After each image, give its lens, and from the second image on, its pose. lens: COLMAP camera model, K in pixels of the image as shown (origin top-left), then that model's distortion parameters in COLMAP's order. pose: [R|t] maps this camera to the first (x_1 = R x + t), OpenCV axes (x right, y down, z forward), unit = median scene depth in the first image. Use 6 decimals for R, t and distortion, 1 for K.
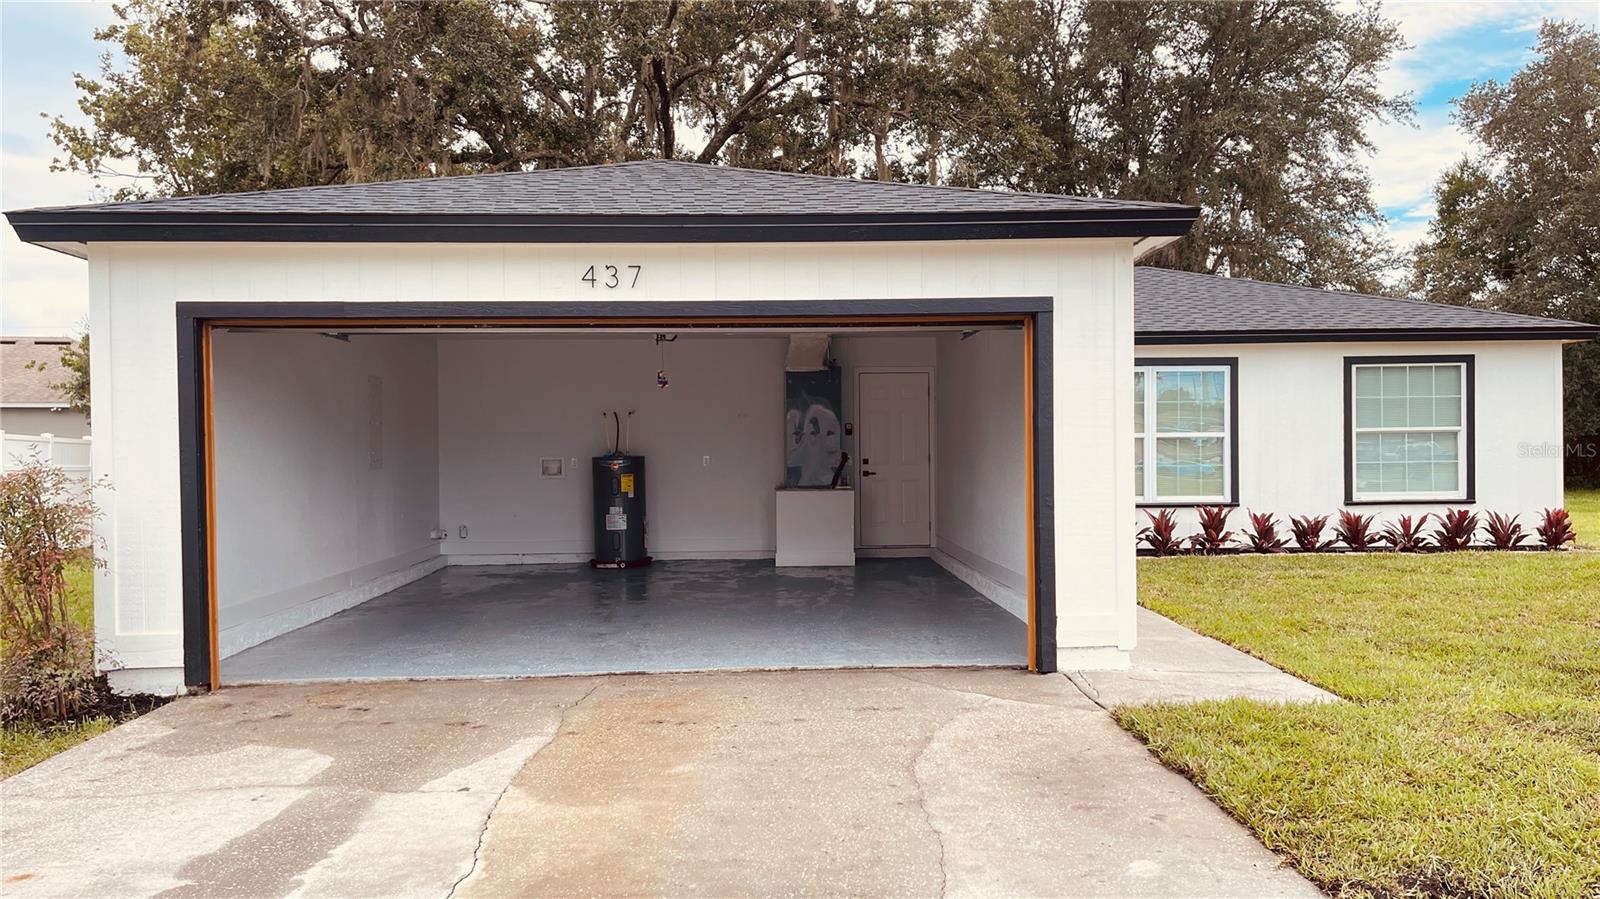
lens RADIAL K [[1211.4, 0, 823.7], [0, 1211.4, 450.0], [0, 0, 1]] dist [0.052647, -0.059513]
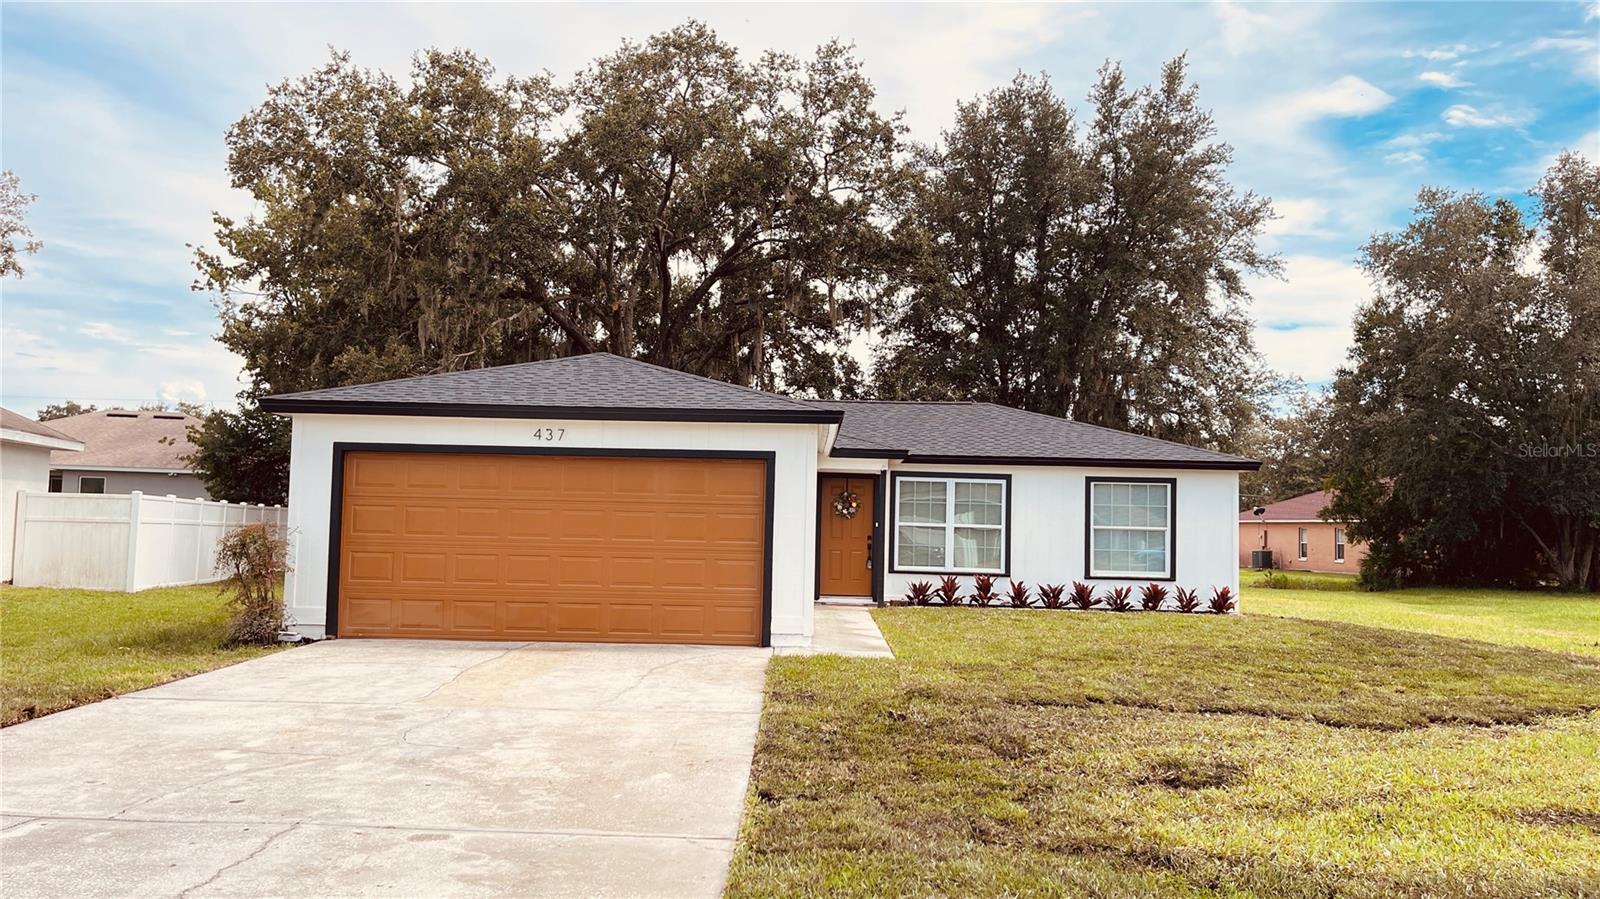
lens RADIAL K [[1186.6, 0, 800.0], [0, 1186.6, 449.5], [0, 0, 1]] dist [0.066122, -0.047602]
pose [[0.997893, 0.030953, -0.057021, 0.181091], [-0.034733, 0.997179, -0.066538, -0.002063], [0.054800, 0.068378, 0.996153, -0.476225]]
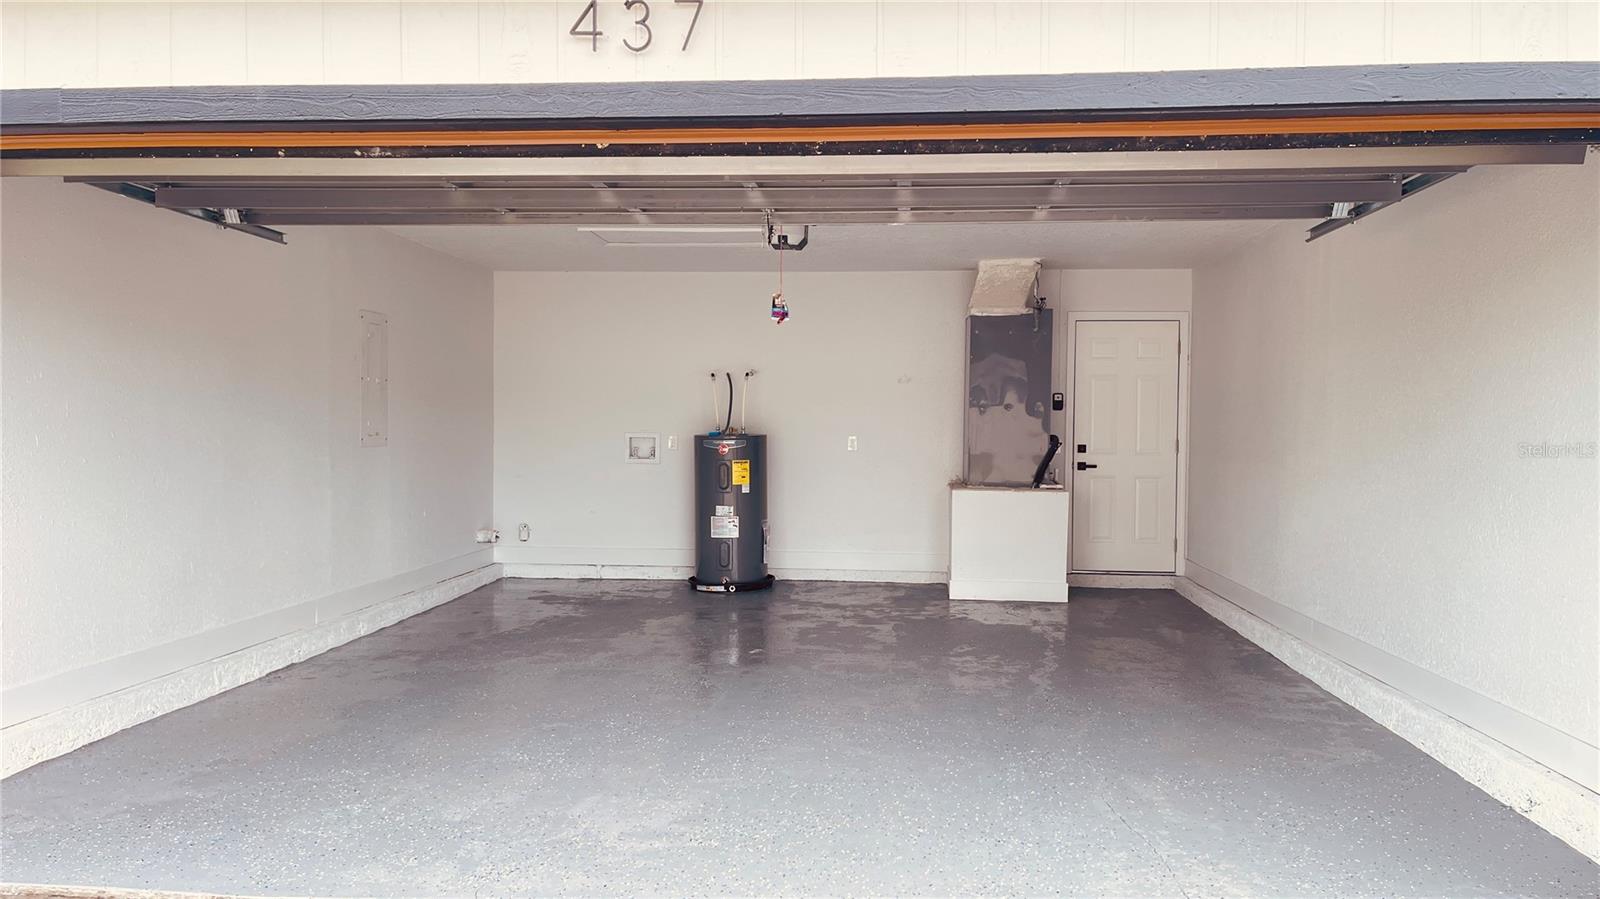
lens RADIAL K [[1186.6, 0, 800.0], [0, 1186.6, 449.5], [0, 0, 1]] dist [0.066122, -0.047602]
pose [[0.989557, 0.021255, -0.142563, -0.028249], [-0.018653, 0.999635, 0.019569, -0.000469], [0.142927, -0.016705, 0.989592, 0.310848]]
